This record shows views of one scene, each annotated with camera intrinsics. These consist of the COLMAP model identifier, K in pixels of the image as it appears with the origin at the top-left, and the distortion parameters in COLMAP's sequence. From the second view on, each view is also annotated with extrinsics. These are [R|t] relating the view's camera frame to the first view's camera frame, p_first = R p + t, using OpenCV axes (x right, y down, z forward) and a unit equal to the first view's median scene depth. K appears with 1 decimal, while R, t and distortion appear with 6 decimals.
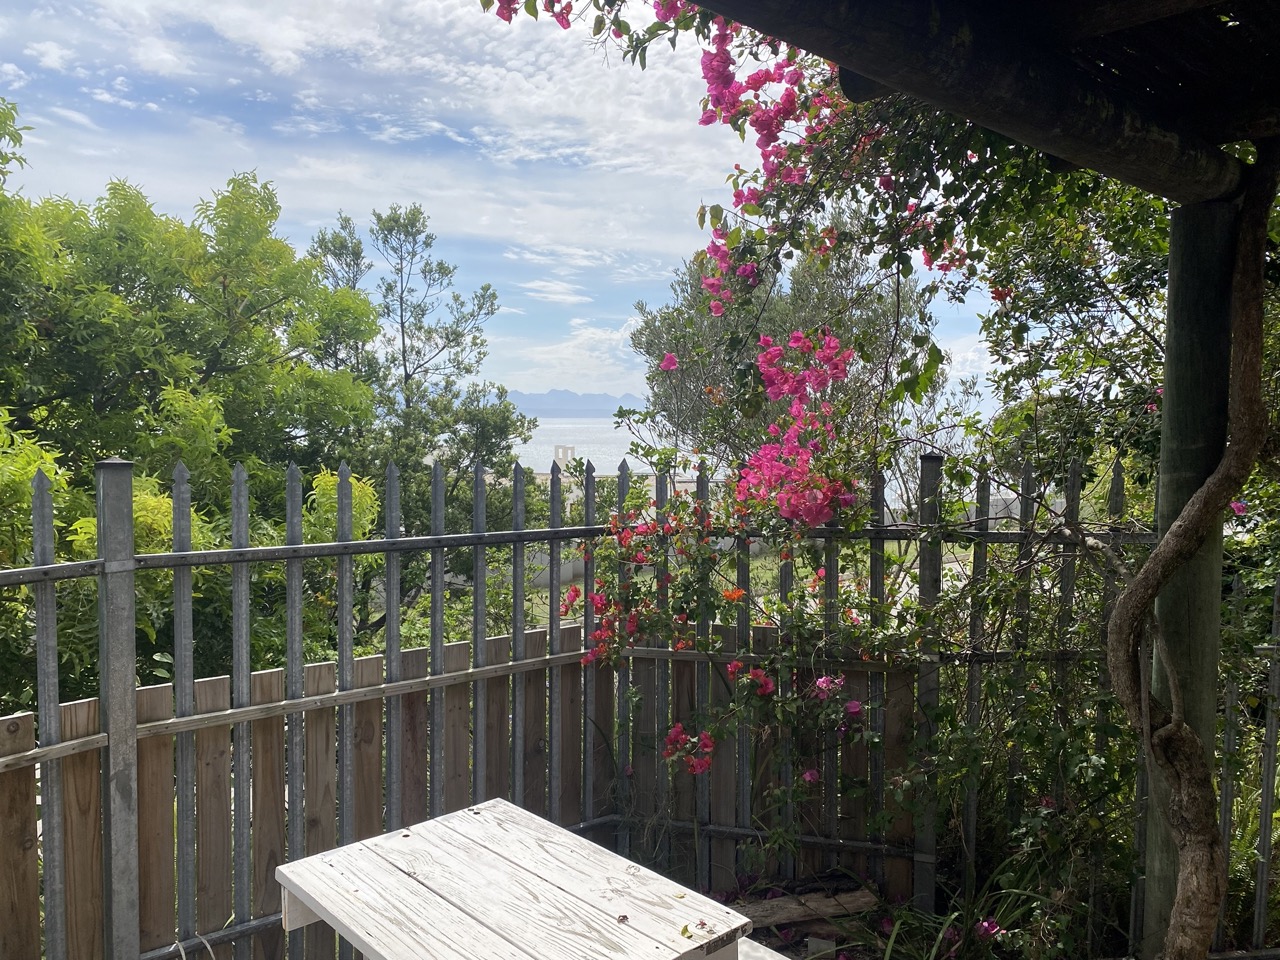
lens RADIAL K [[970.5, 0, 645.9], [0, 970.5, 478.4], [0, 0, 1]] dist [0.037905, -0.042956]
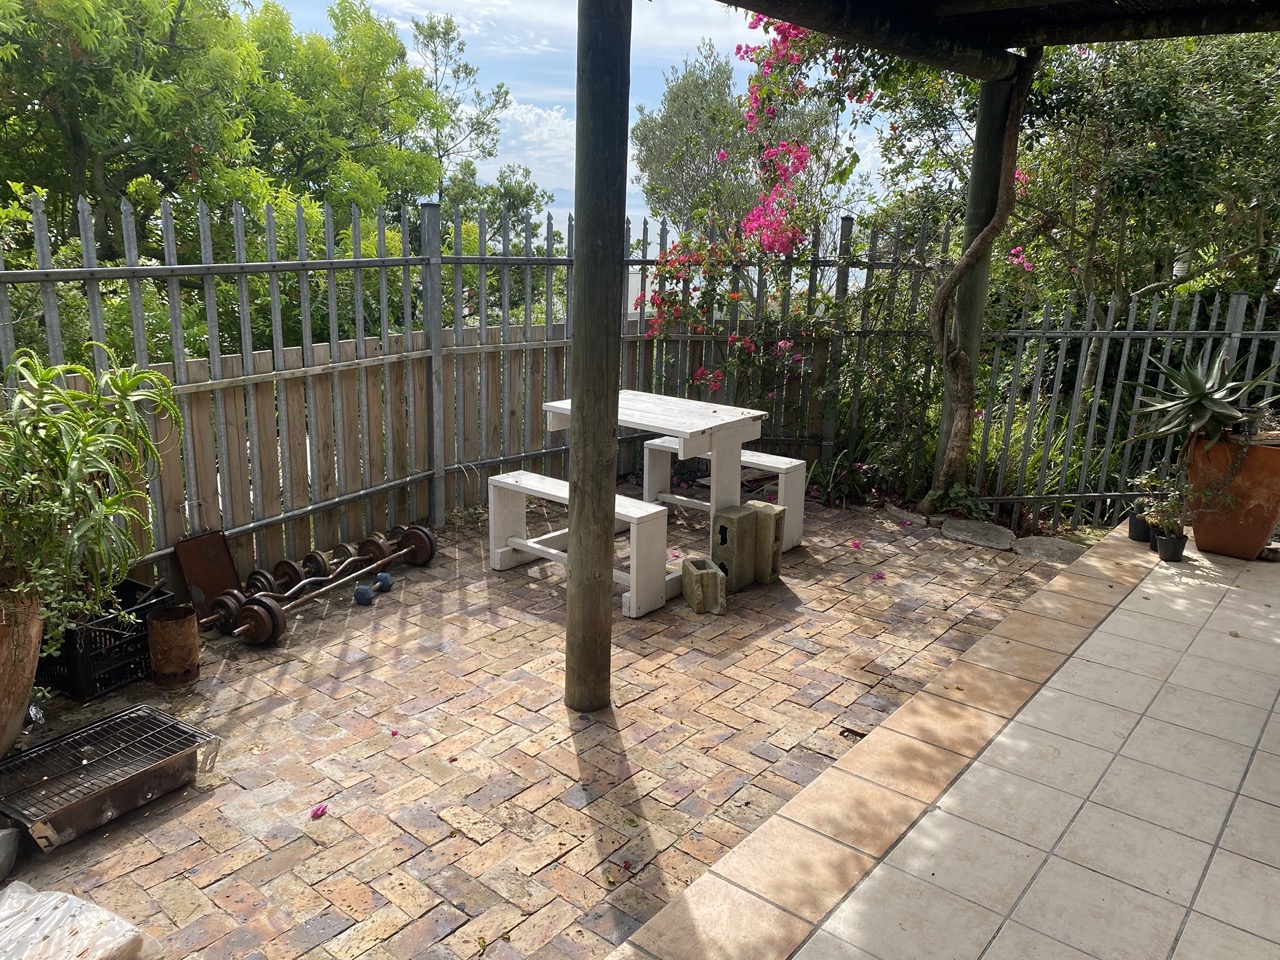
lens RADIAL K [[979.0, 0, 631.8], [0, 979.0, 476.0], [0, 0, 1]] dist [0.131982, -0.329939]
pose [[0.993187, -0.002803, 0.116498, -0.296407], [-0.020579, 0.979780, 0.199015, 0.084168], [-0.114700, -0.200056, 0.973047, -0.772682]]
